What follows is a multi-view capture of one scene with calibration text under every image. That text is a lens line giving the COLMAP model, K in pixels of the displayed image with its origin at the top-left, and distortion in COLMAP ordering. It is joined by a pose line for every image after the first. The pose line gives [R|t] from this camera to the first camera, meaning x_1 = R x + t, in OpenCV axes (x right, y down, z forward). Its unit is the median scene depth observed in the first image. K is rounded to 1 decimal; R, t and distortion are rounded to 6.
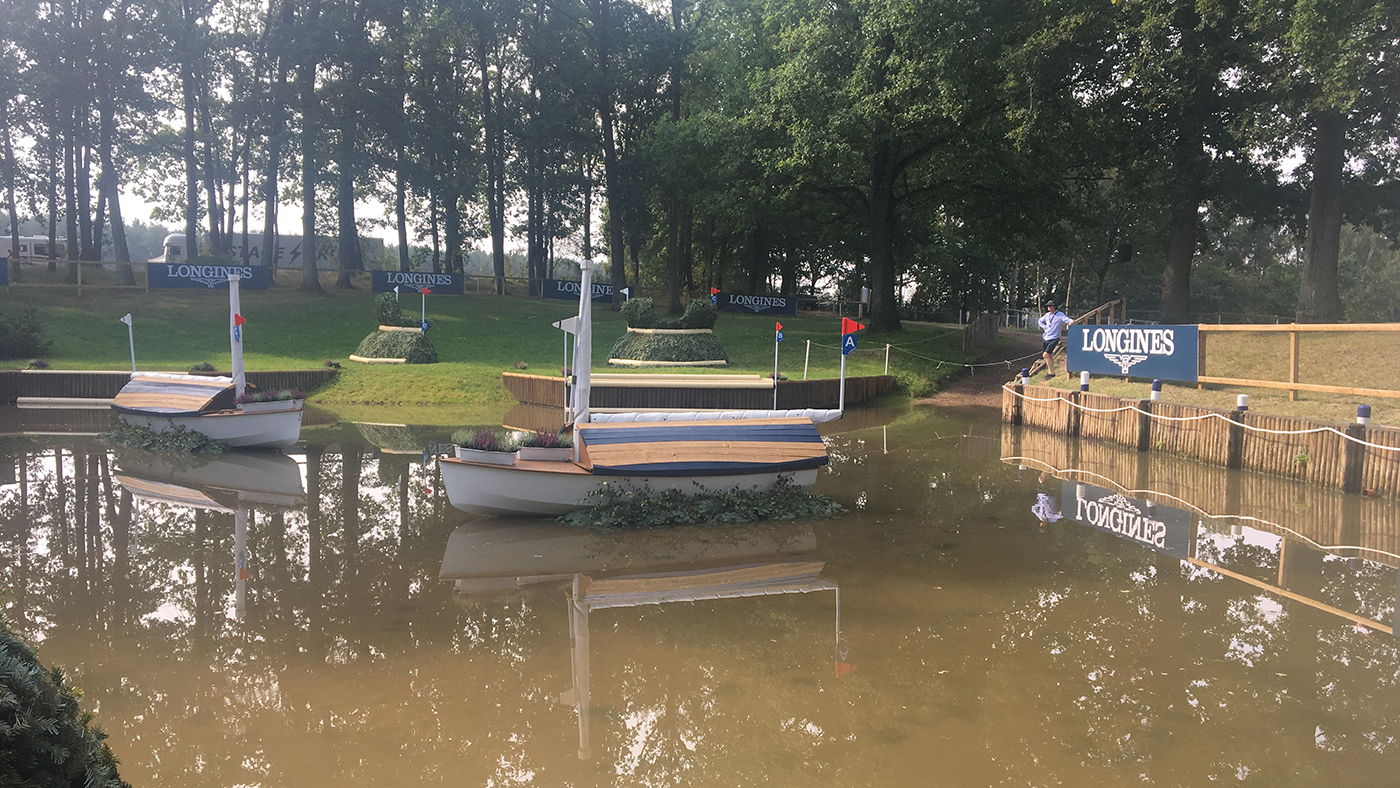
lens RADIAL K [[1196.9, 0, 706.0], [0, 1196.9, 445.5], [0, 0, 1]] dist [0.088350, -0.131365]
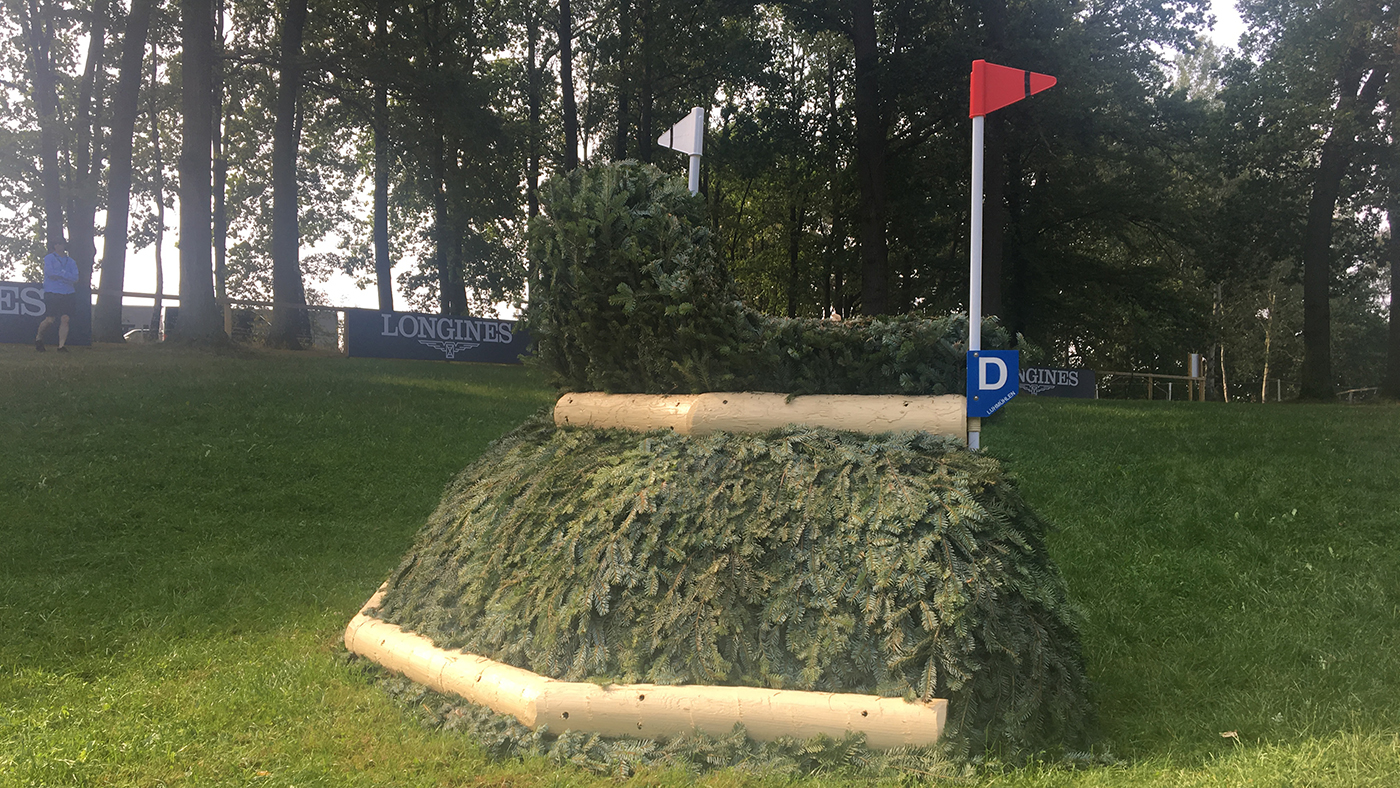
lens RADIAL K [[1215.4, 0, 697.9], [0, 1215.4, 417.6], [0, 0, 1]] dist [0.135072, -0.185841]
pose [[0.999038, -0.016070, 0.040795, -0.269427], [0.020566, 0.993464, -0.112281, -0.083000], [-0.038724, 0.113012, 0.992839, 0.884730]]
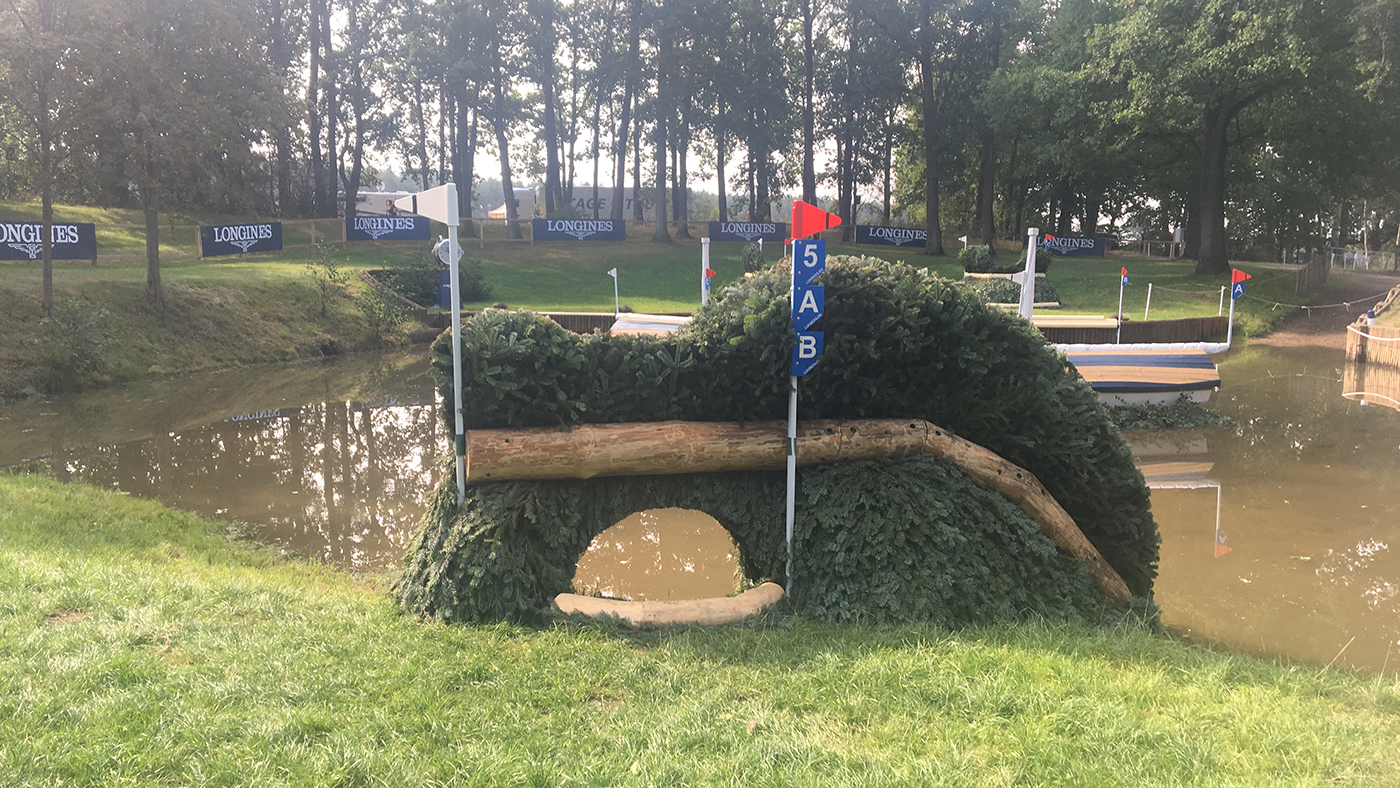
lens RADIAL K [[1196.9, 0, 706.0], [0, 1196.9, 445.5], [0, 0, 1]] dist [0.088350, -0.131365]
pose [[0.976111, 0.027207, -0.215563, -0.057607], [-0.016678, 0.998584, 0.050512, 0.008657], [0.216632, -0.045710, 0.975183, -0.141437]]
